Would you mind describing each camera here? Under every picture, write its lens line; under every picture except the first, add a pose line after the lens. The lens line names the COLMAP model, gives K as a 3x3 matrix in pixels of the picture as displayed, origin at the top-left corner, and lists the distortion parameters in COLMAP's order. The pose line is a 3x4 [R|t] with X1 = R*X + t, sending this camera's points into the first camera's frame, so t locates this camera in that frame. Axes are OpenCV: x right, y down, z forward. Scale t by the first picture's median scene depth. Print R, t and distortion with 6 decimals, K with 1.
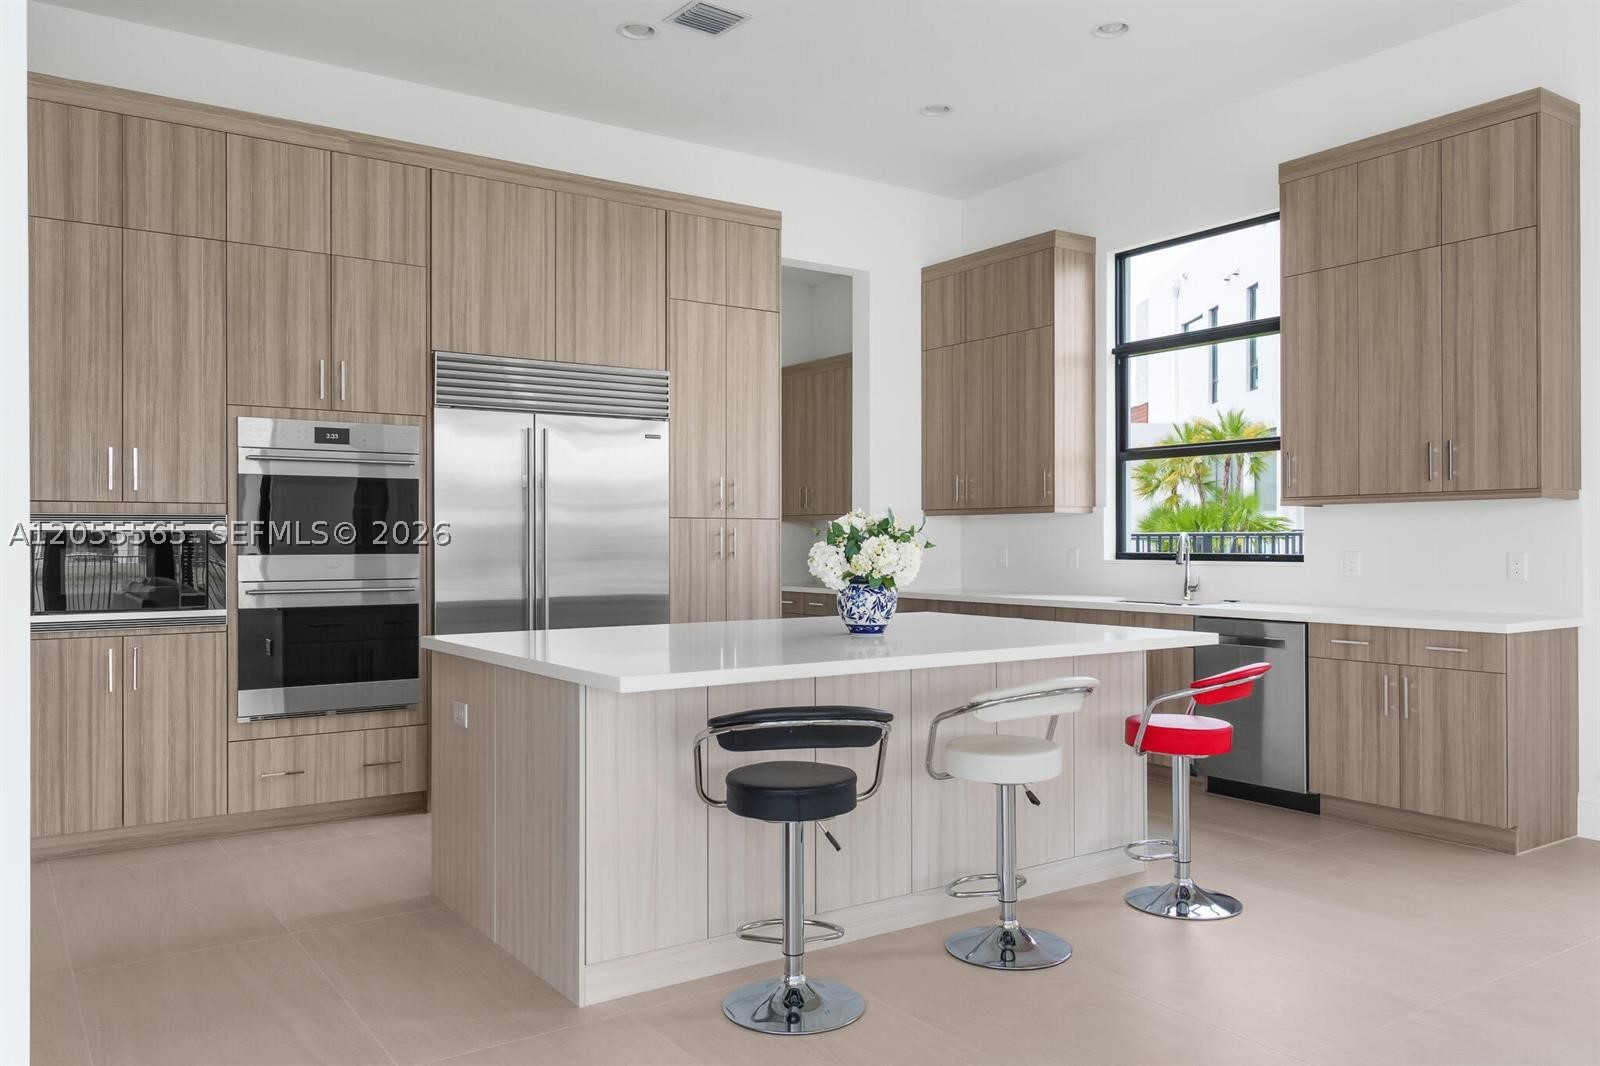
lens RADIAL K [[1197.7, 0, 805.4], [0, 1197.7, 541.8], [0, 0, 1]] dist [0.003786, 0.000961]
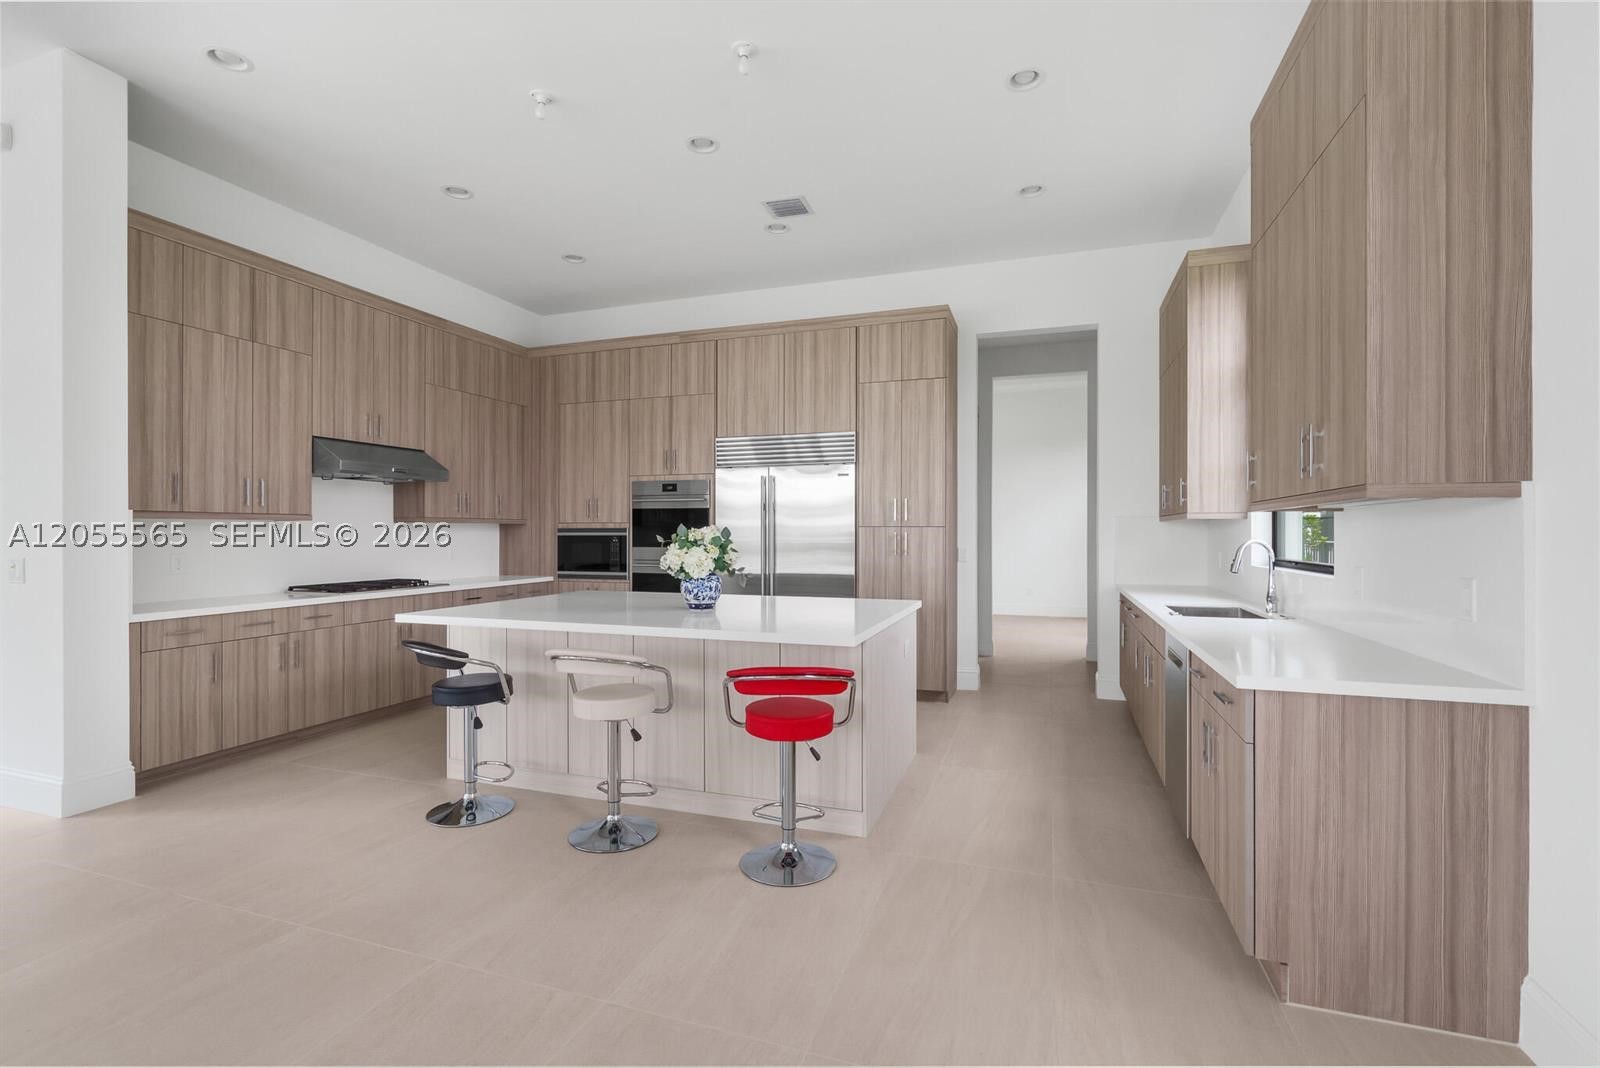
lens RADIAL K [[718.8, 0, 800.0], [0, 718.8, 534.0], [0, 0, 1]] dist [-0.002014, 0.000112]
pose [[0.590678, 0.004389, -0.806895, 0.680630], [-0.002650, 0.999990, 0.003499, -0.016034], [0.806903, 0.000072, 0.590684, 0.460899]]
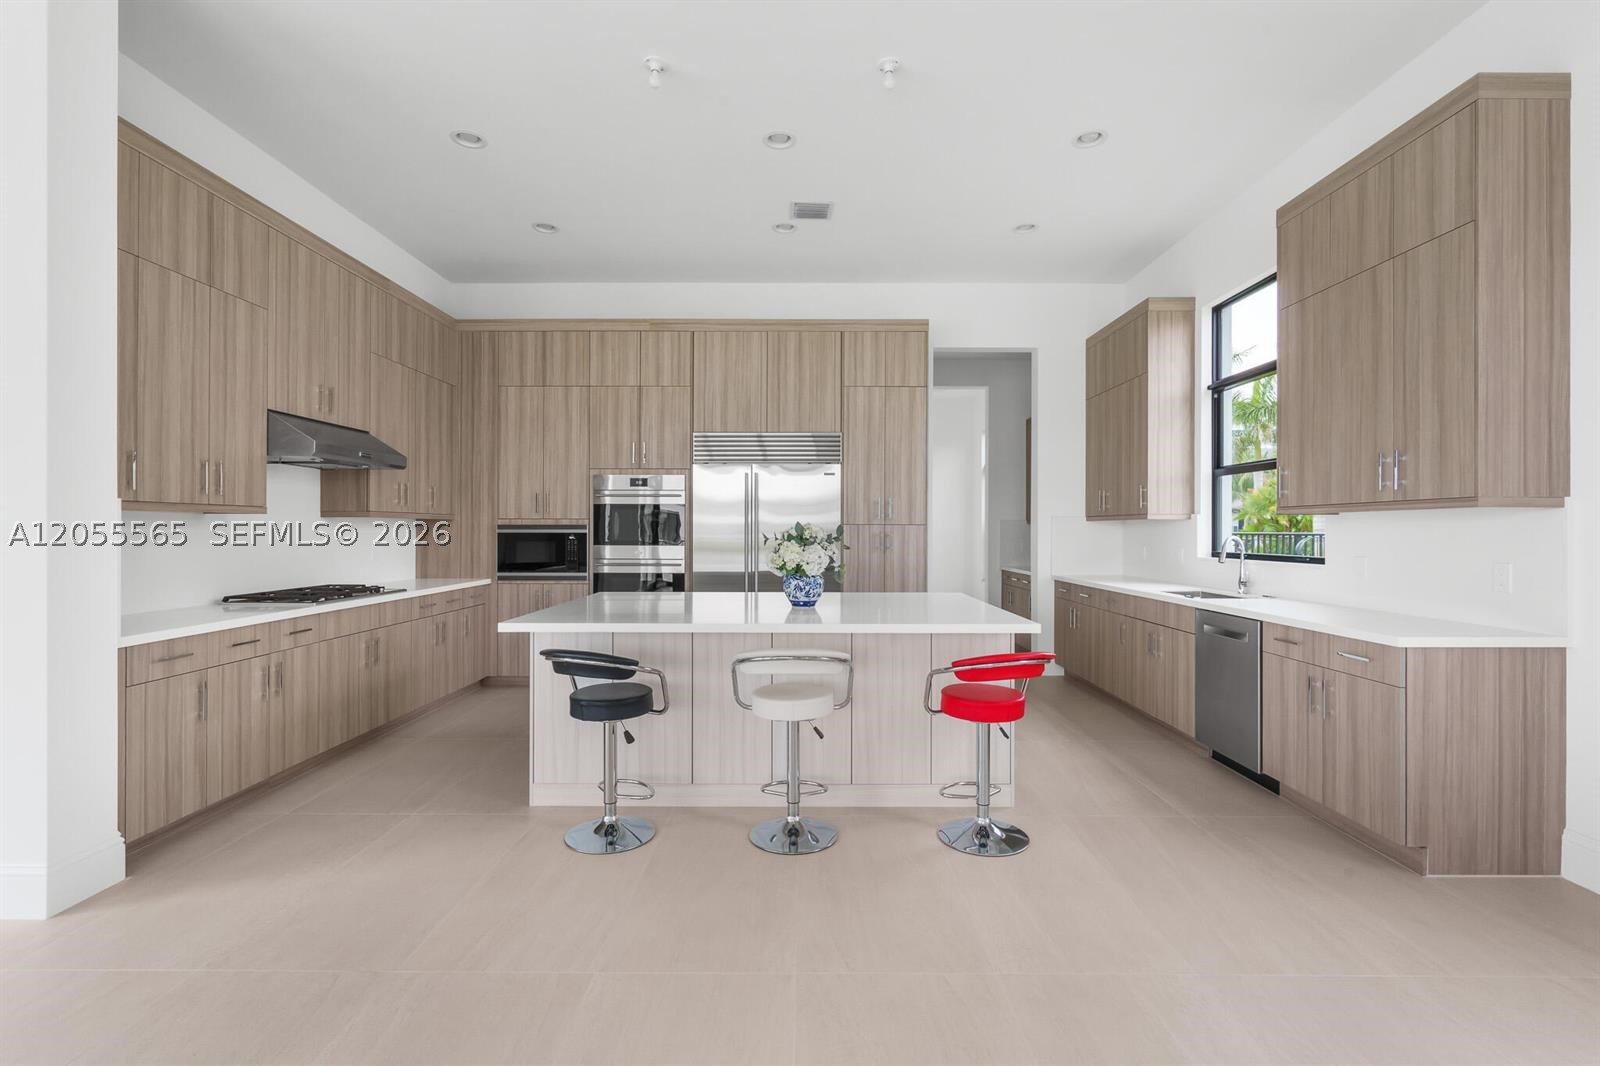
lens RADIAL K [[725.0, 0, 801.7], [0, 725.0, 529.2], [0, 0, 1]] dist [-0.002113, -0.000129]
pose [[0.820839, 0.003491, -0.571149, 0.455531], [-0.004881, 0.999988, -0.000903, -0.014668], [0.571139, 0.003528, 0.820846, 0.207646]]
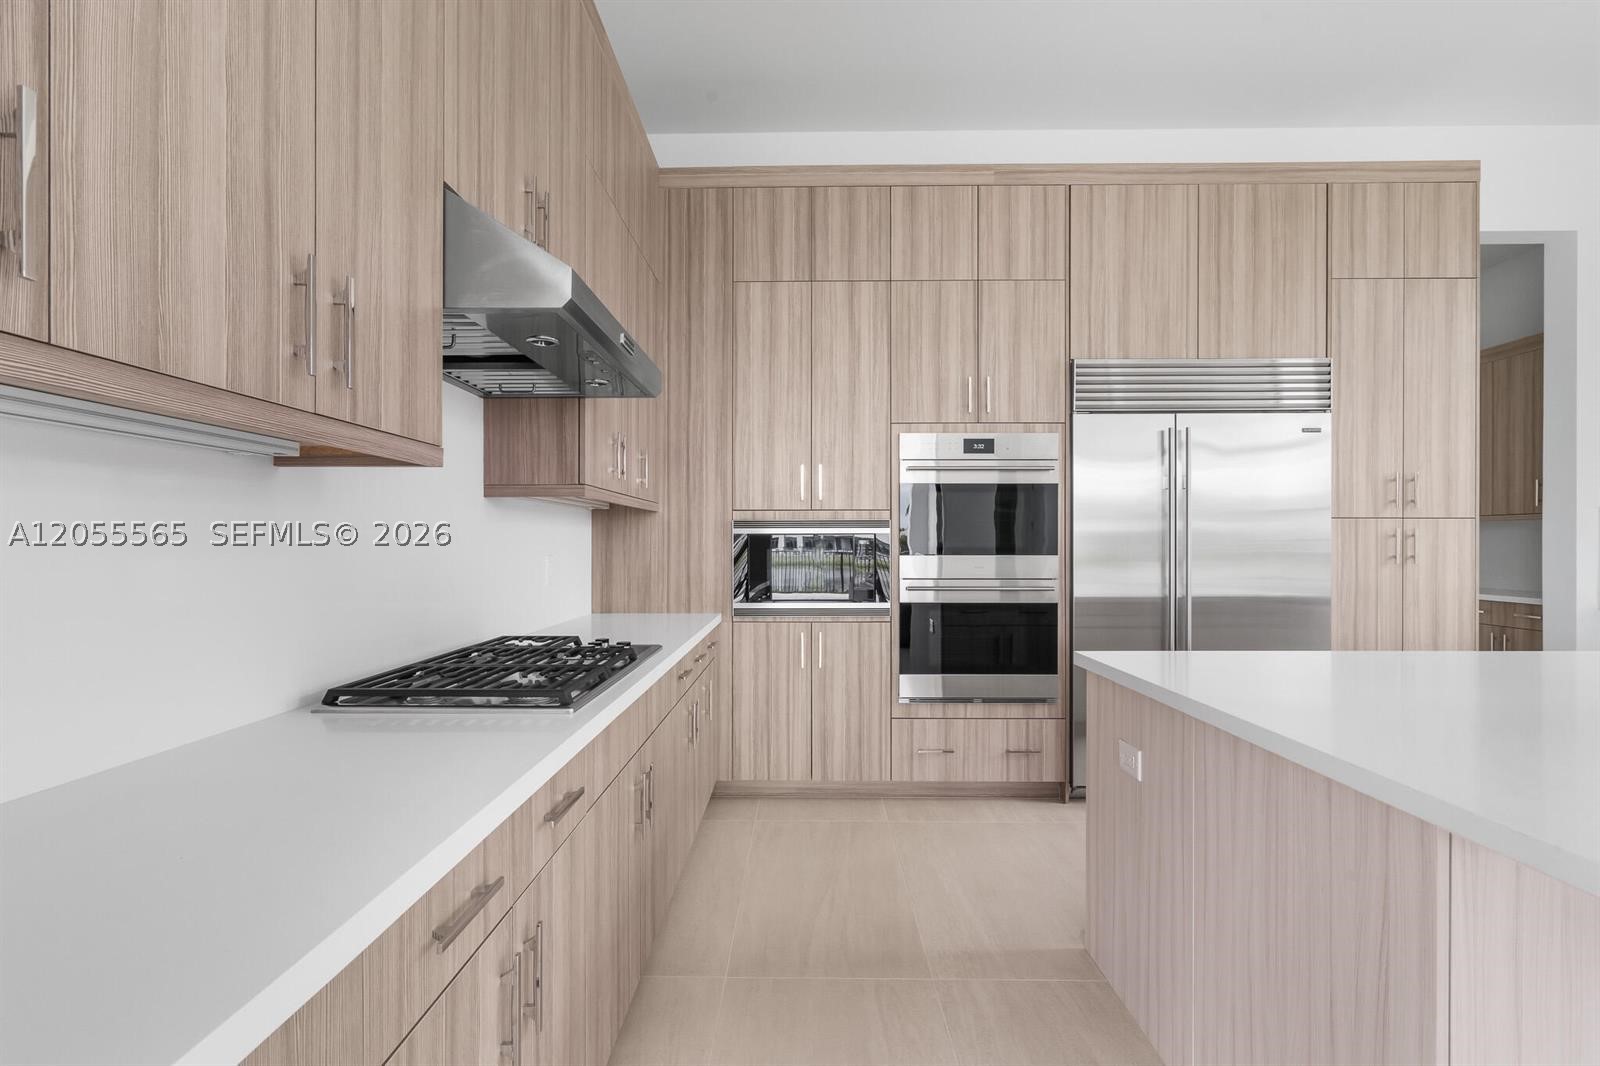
lens RADIAL K [[740.1, 0, 798.0], [0, 740.1, 540.0], [0, 0, 1]] dist [0.000038, 0.000819]
pose [[0.815521, -0.000847, -0.578726, -0.137462], [-0.002123, 0.999988, -0.004455, 0.000147], [0.578723, 0.004862, 0.815510, 0.351120]]
